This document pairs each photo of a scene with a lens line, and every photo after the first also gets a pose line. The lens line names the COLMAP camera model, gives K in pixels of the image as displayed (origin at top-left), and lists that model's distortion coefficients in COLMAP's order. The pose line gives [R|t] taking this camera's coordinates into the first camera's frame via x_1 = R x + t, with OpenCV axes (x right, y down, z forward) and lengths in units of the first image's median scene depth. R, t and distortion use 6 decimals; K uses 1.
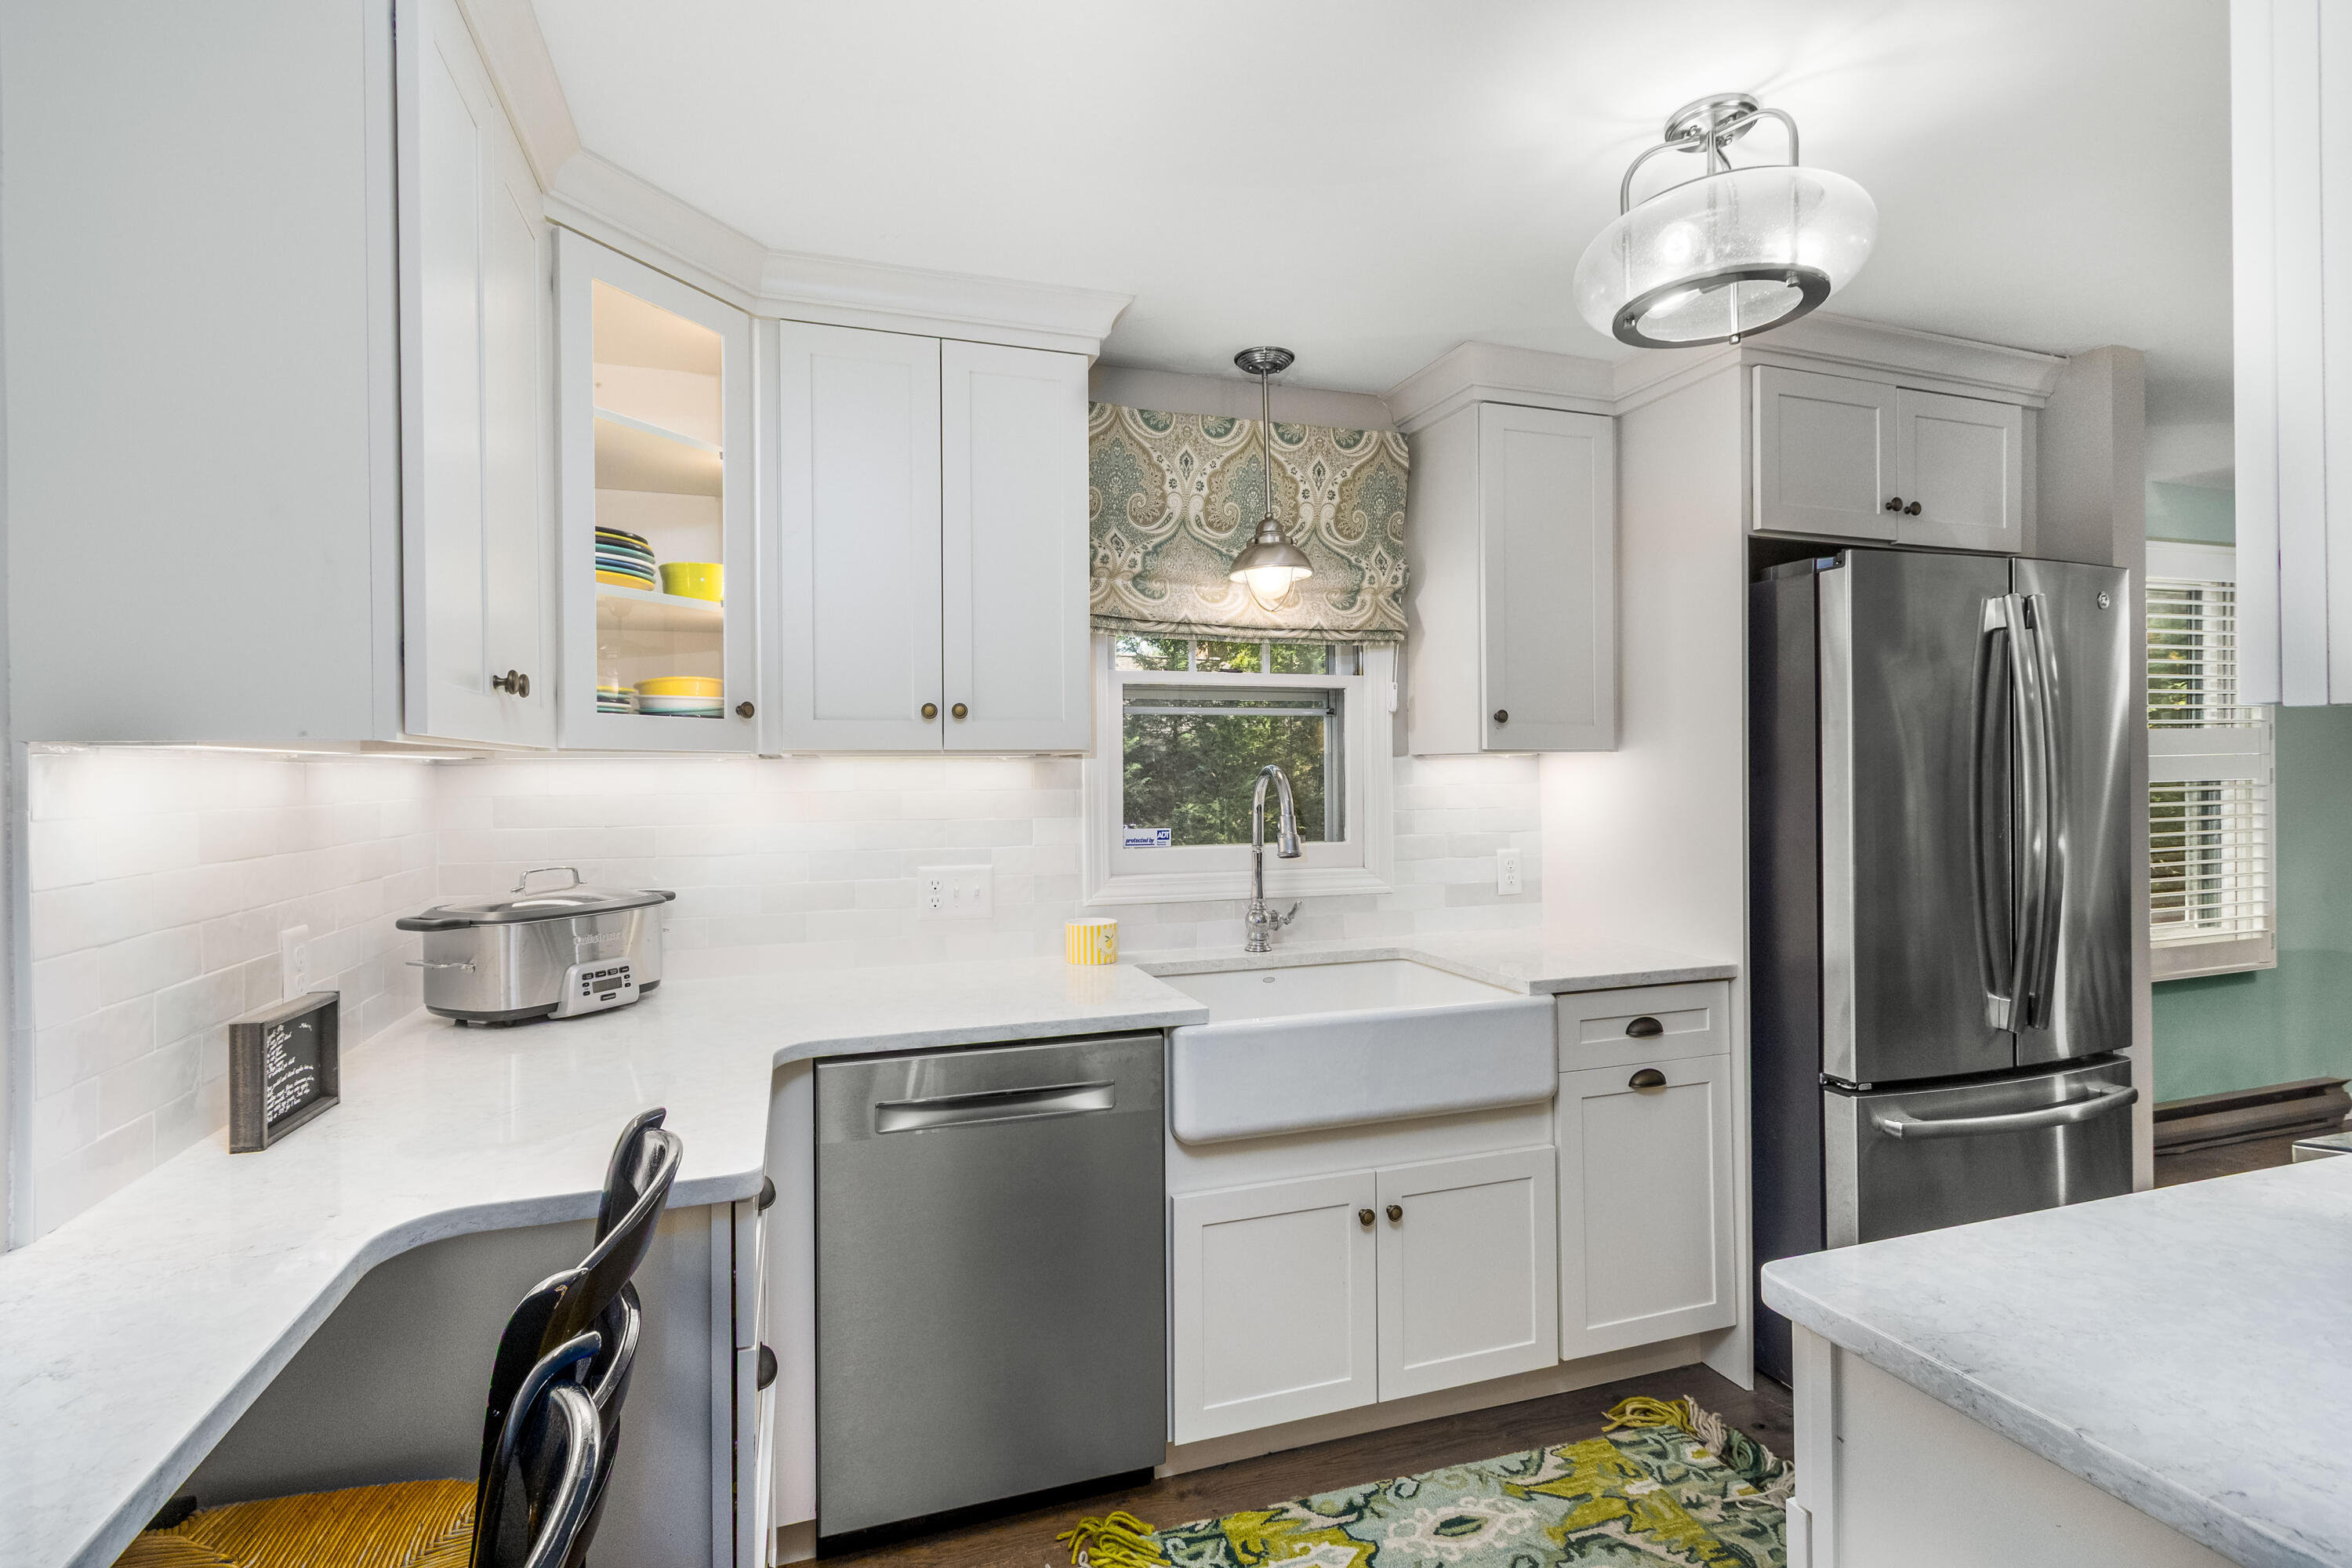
lens RADIAL K [[1119.4, 0, 1177.1], [0, 1119.4, 764.8], [0, 0, 1]] dist [-0.003902, -0.000845]
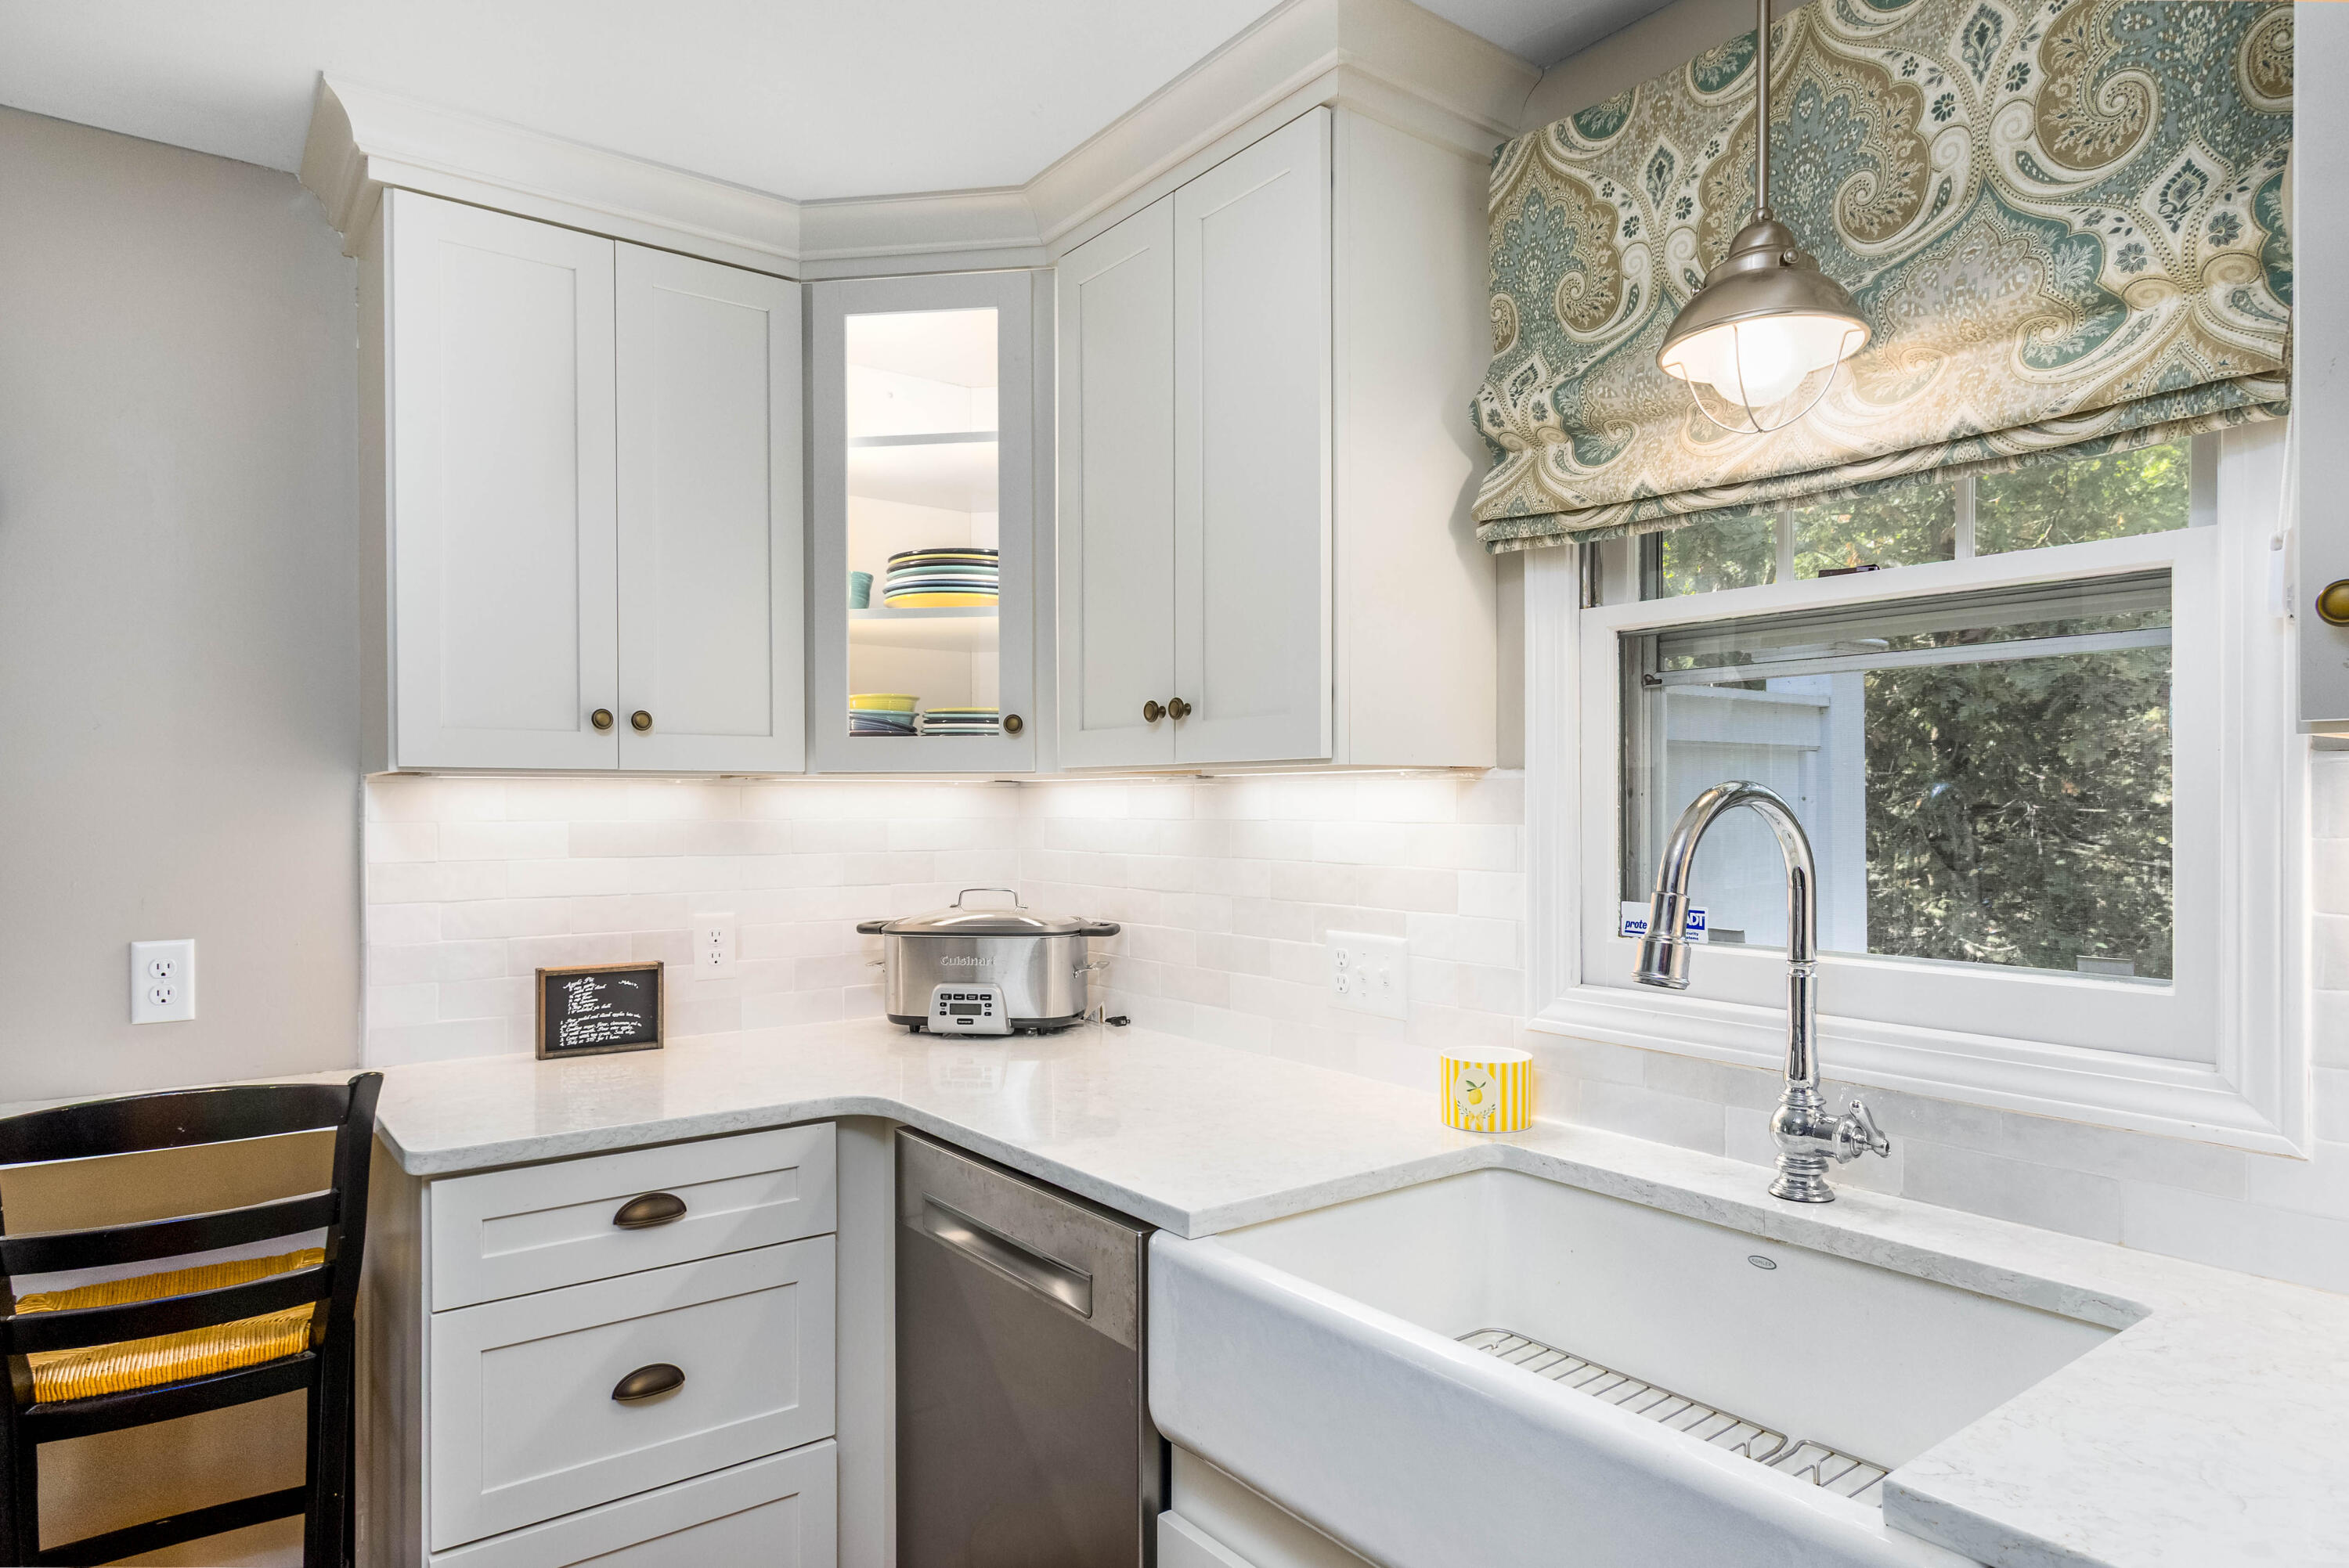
lens RADIAL K [[1395.8, 0, 1171.9], [0, 1395.8, 805.4], [0, 0, 1]] dist [0.010333, -0.000265]
pose [[0.301172, 0.008471, -0.953532, 0.546948], [0.001732, 0.999954, 0.009431, 0.004725], [0.953568, -0.004492, 0.301143, 0.615527]]
